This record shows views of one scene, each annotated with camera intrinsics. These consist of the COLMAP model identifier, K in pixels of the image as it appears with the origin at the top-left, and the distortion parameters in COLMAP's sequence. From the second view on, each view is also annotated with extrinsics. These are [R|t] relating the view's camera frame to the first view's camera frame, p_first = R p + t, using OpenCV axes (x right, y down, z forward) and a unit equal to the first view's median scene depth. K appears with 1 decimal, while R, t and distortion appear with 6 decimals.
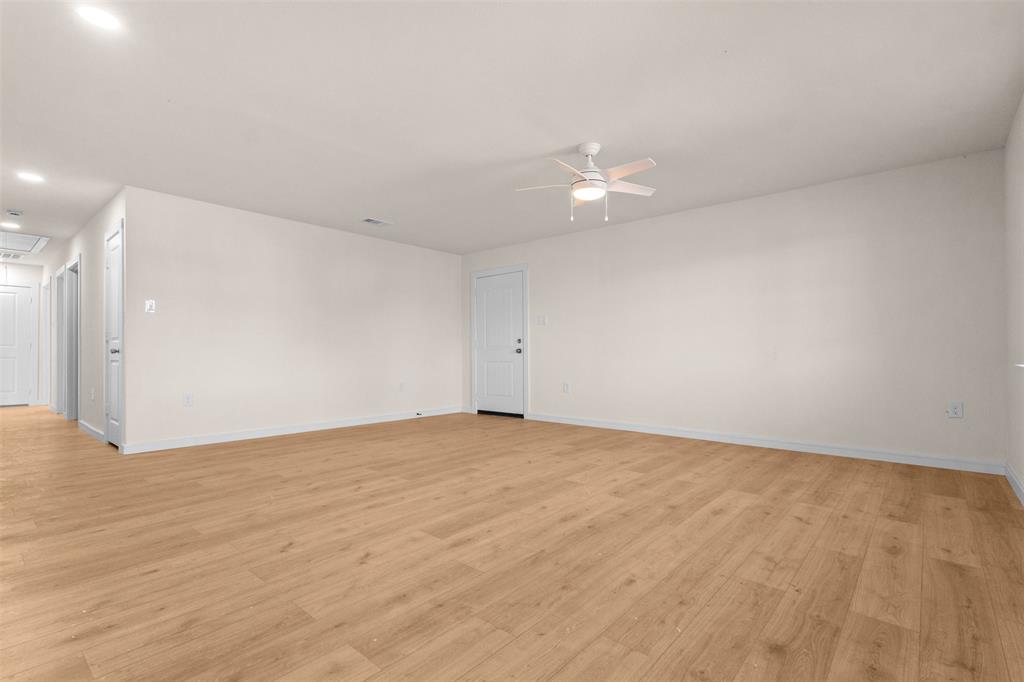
lens RADIAL K [[474.5, 0, 510.6], [0, 474.5, 348.2], [0, 0, 1]] dist [-0.002914, -0.000211]
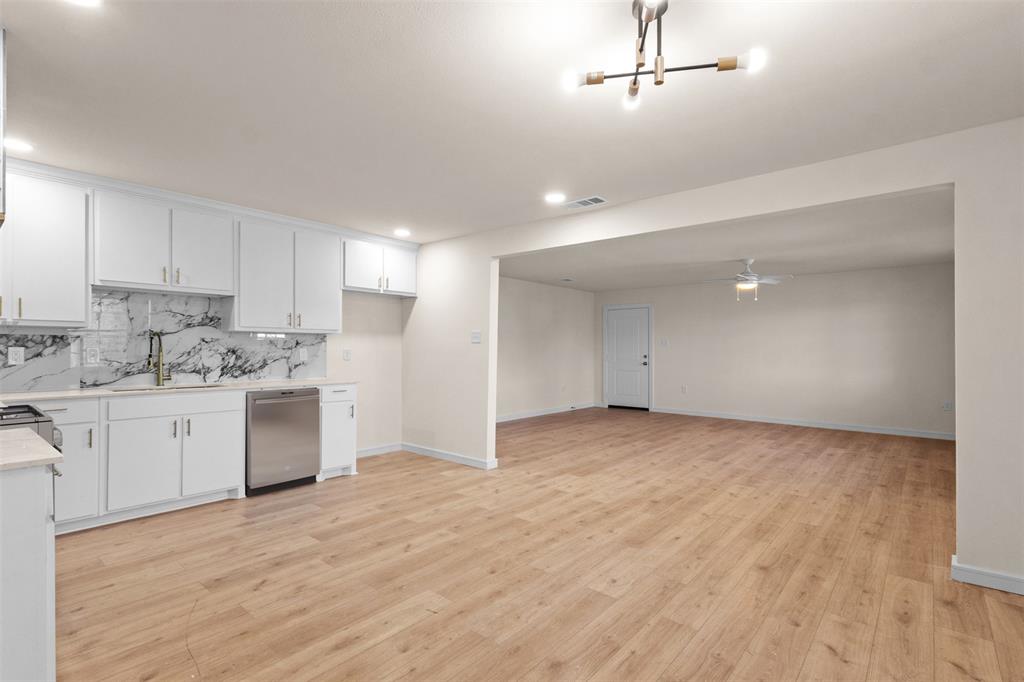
lens RADIAL K [[474.5, 0, 510.6], [0, 474.5, 348.2], [0, 0, 1]] dist [-0.002914, -0.000211]
pose [[0.999985, 0.005091, -0.001900, -0.705851], [-0.005075, 0.999950, 0.008624, -0.094480], [0.001944, -0.008614, 0.999961, -0.784096]]
